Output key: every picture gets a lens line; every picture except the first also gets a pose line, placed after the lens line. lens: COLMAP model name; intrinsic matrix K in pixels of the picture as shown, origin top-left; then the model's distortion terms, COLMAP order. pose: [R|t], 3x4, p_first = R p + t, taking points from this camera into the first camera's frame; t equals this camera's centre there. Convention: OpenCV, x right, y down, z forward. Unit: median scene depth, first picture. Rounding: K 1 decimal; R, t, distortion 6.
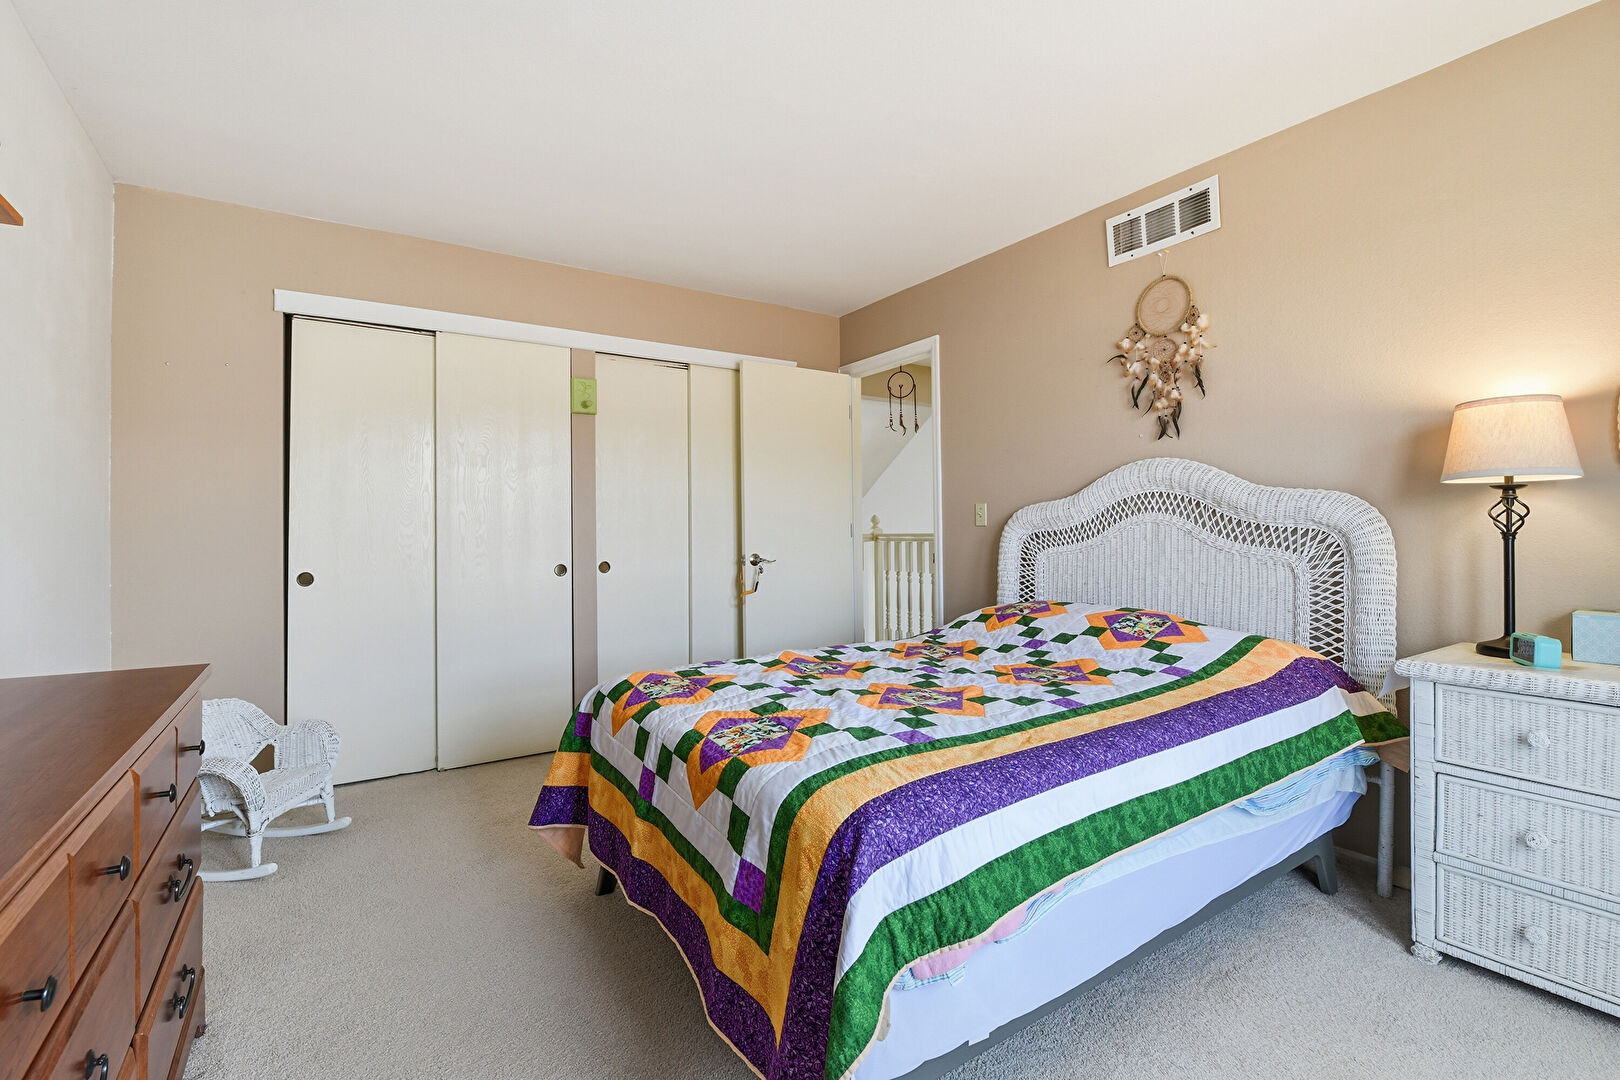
lens RADIAL K [[720.5, 0, 809.3], [0, 720.5, 523.2], [0, 0, 1]] dist [0.000399, -0.010980]
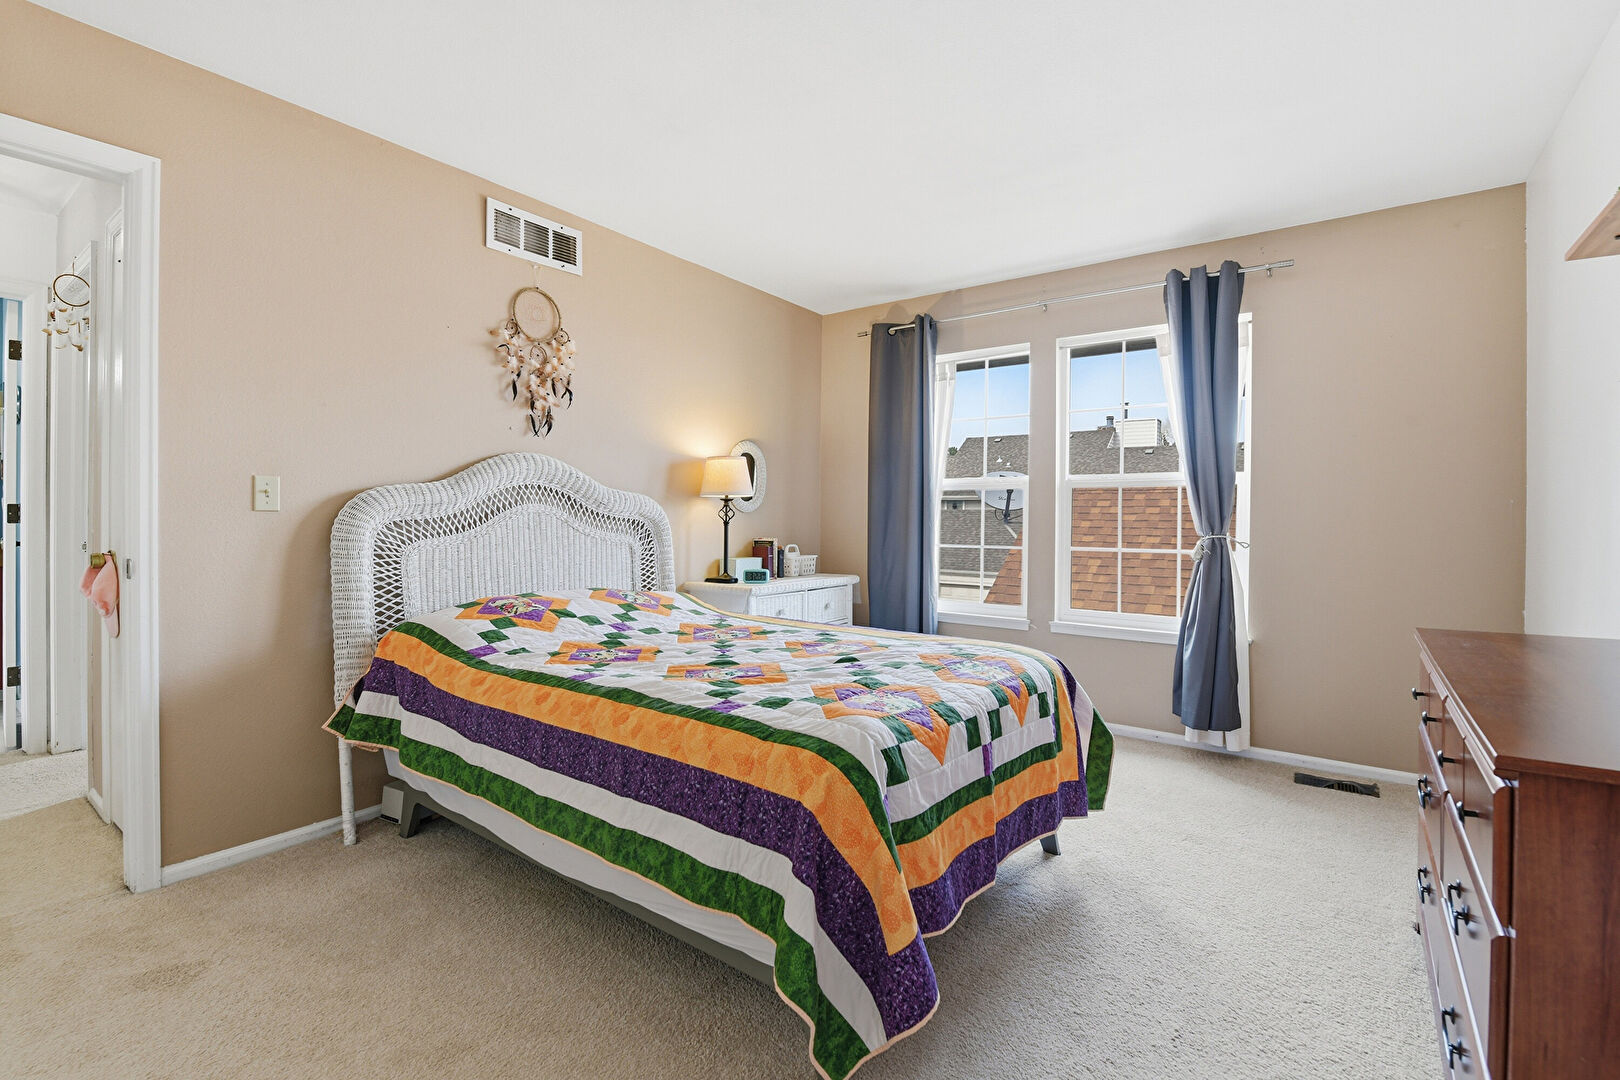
lens RADIAL K [[720.5, 0, 809.3], [0, 720.5, 523.2], [0, 0, 1]] dist [0.000399, -0.010980]
pose [[-0.347454, -0.001667, 0.937695, -0.664905], [-0.014508, 0.999888, -0.003599, 0.013248], [-0.937585, -0.014854, -0.347440, 0.959909]]
